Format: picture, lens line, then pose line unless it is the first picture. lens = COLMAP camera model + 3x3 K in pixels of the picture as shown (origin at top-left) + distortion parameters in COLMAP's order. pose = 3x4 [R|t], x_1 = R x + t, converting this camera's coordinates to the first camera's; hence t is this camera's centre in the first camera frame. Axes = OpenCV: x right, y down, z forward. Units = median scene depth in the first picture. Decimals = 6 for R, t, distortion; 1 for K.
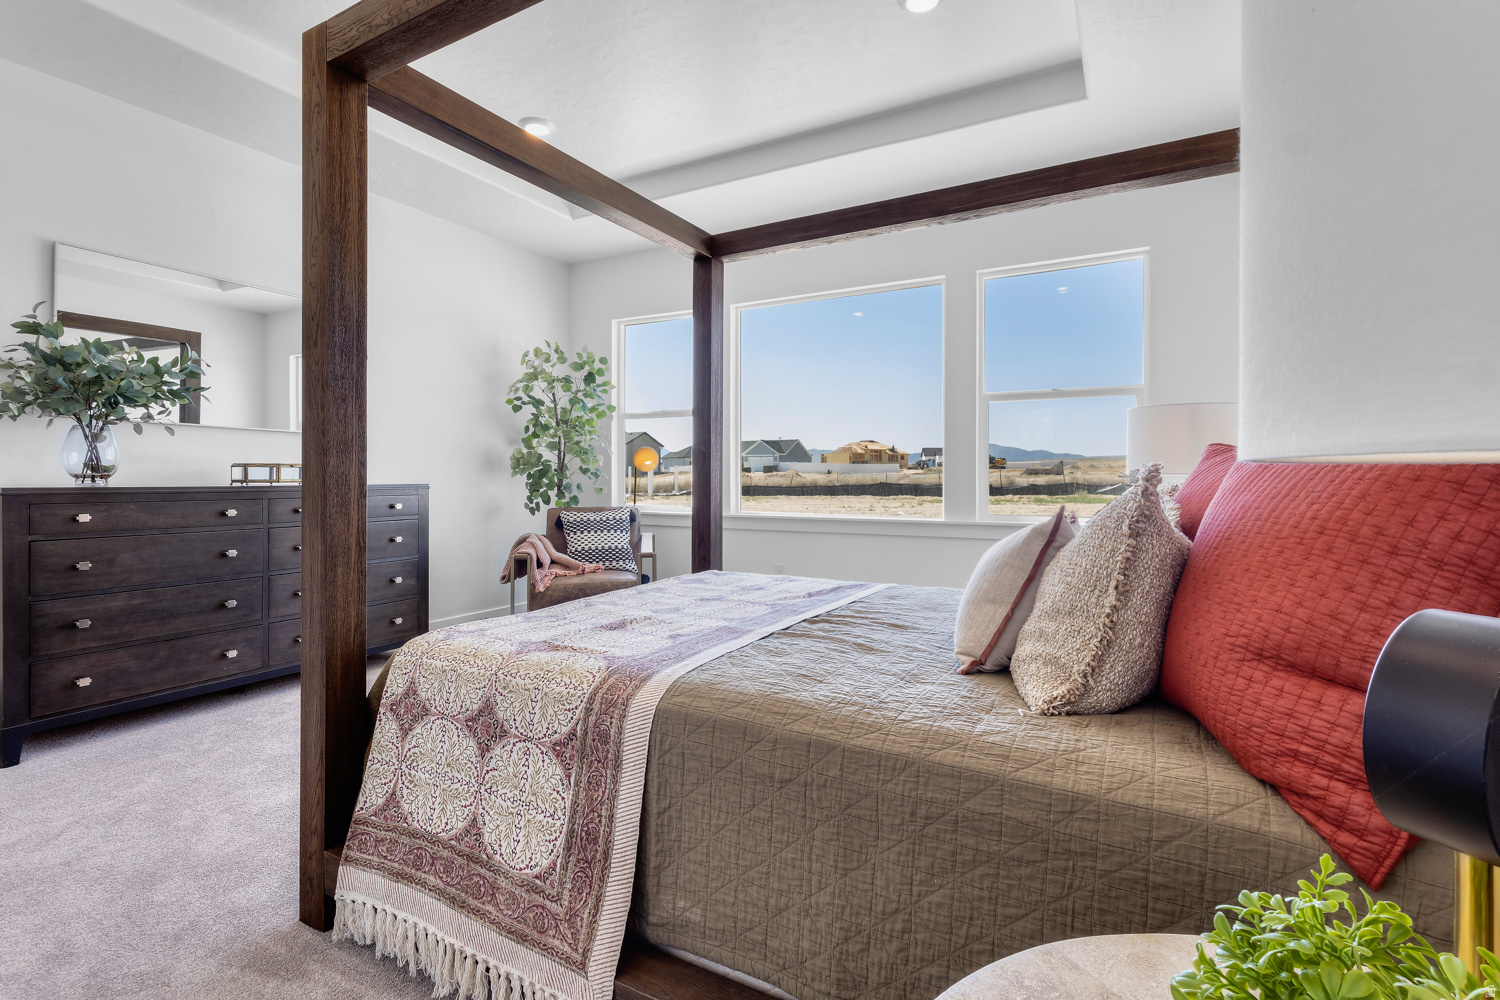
lens RADIAL K [[704.1, 0, 731.4], [0, 704.1, 480.6], [0, 0, 1]] dist [0.006005, -0.001110]
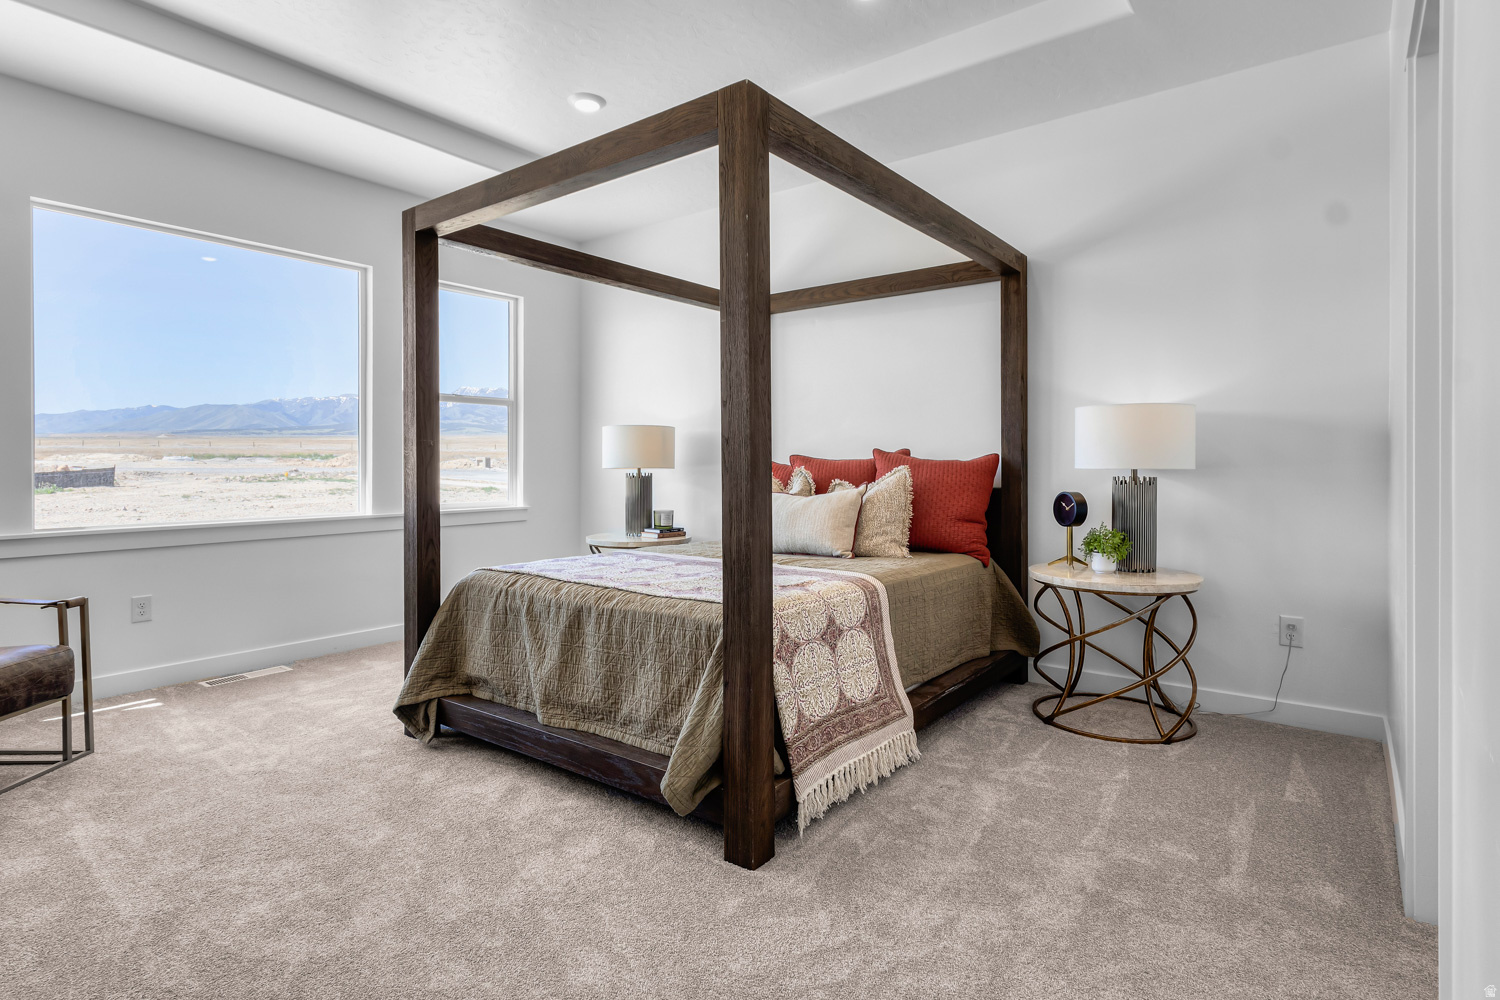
lens RADIAL K [[778.7, 0, 754.2], [0, 778.7, 463.2], [0, 0, 1]] dist [0.013654, -0.000073]
pose [[0.127588, 0.000408, 0.991827, -1.950033], [0.005096, 0.999986, -0.001067, -0.025882], [-0.991814, 0.005191, 0.127584, 0.887665]]
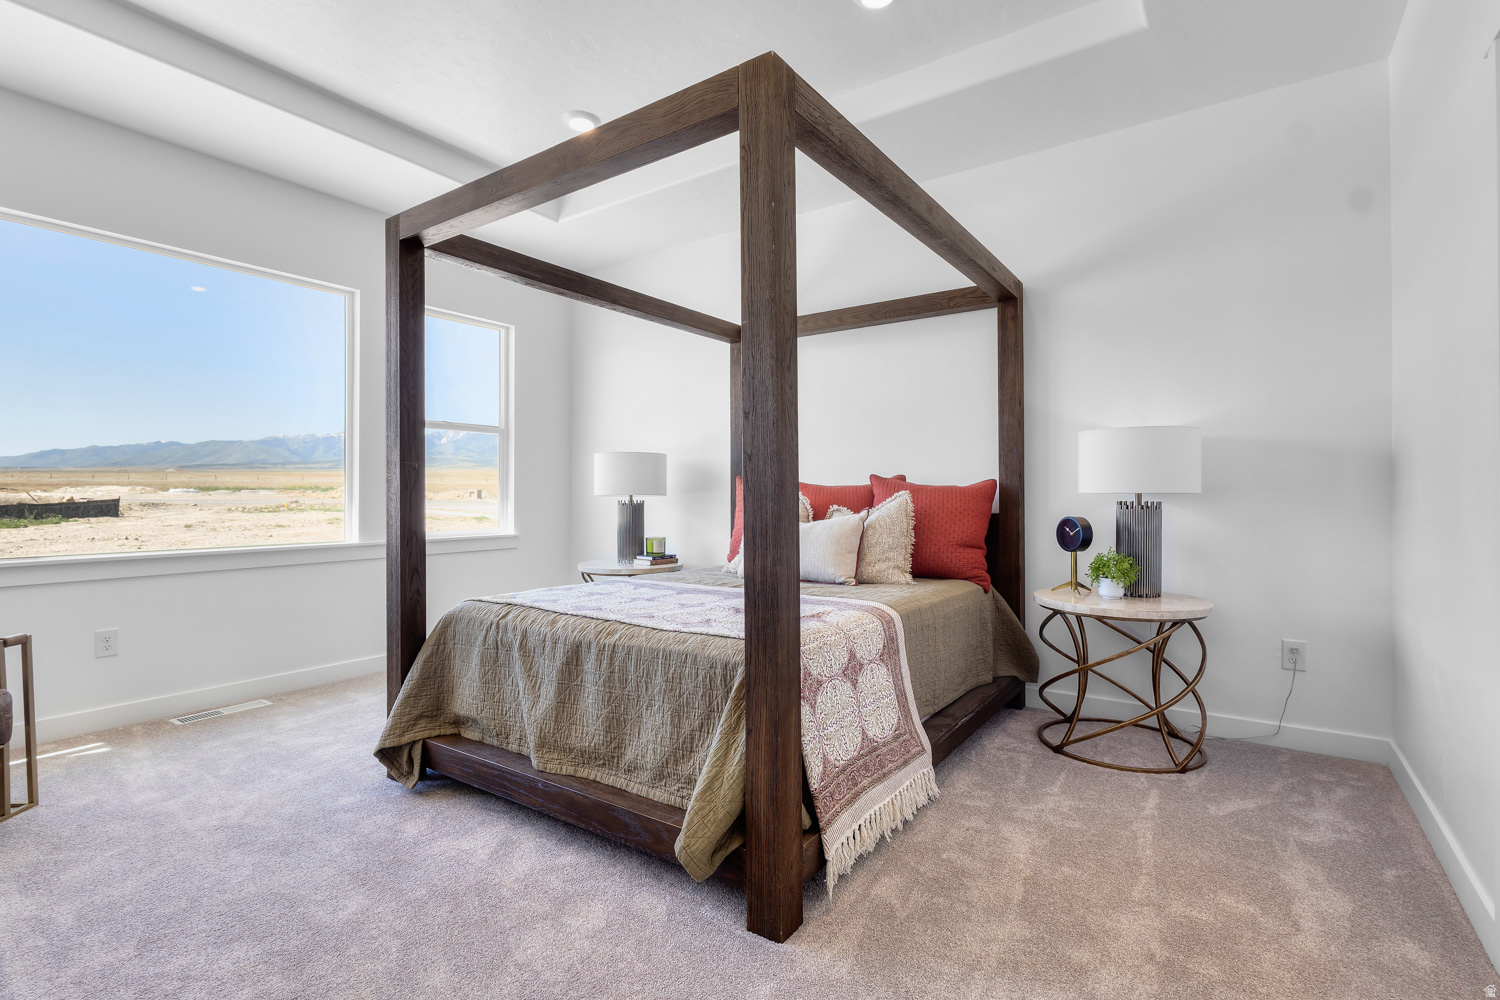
lens RADIAL K [[704.1, 0, 758.5], [0, 704.1, 492.8], [0, 0, 1]] dist [0.006005, -0.001110]
pose [[0.080392, 0.003331, 0.996758, -1.696438], [0.006046, 0.999974, -0.003829, -0.008025], [-0.996745, 0.006334, 0.080370, 1.006350]]
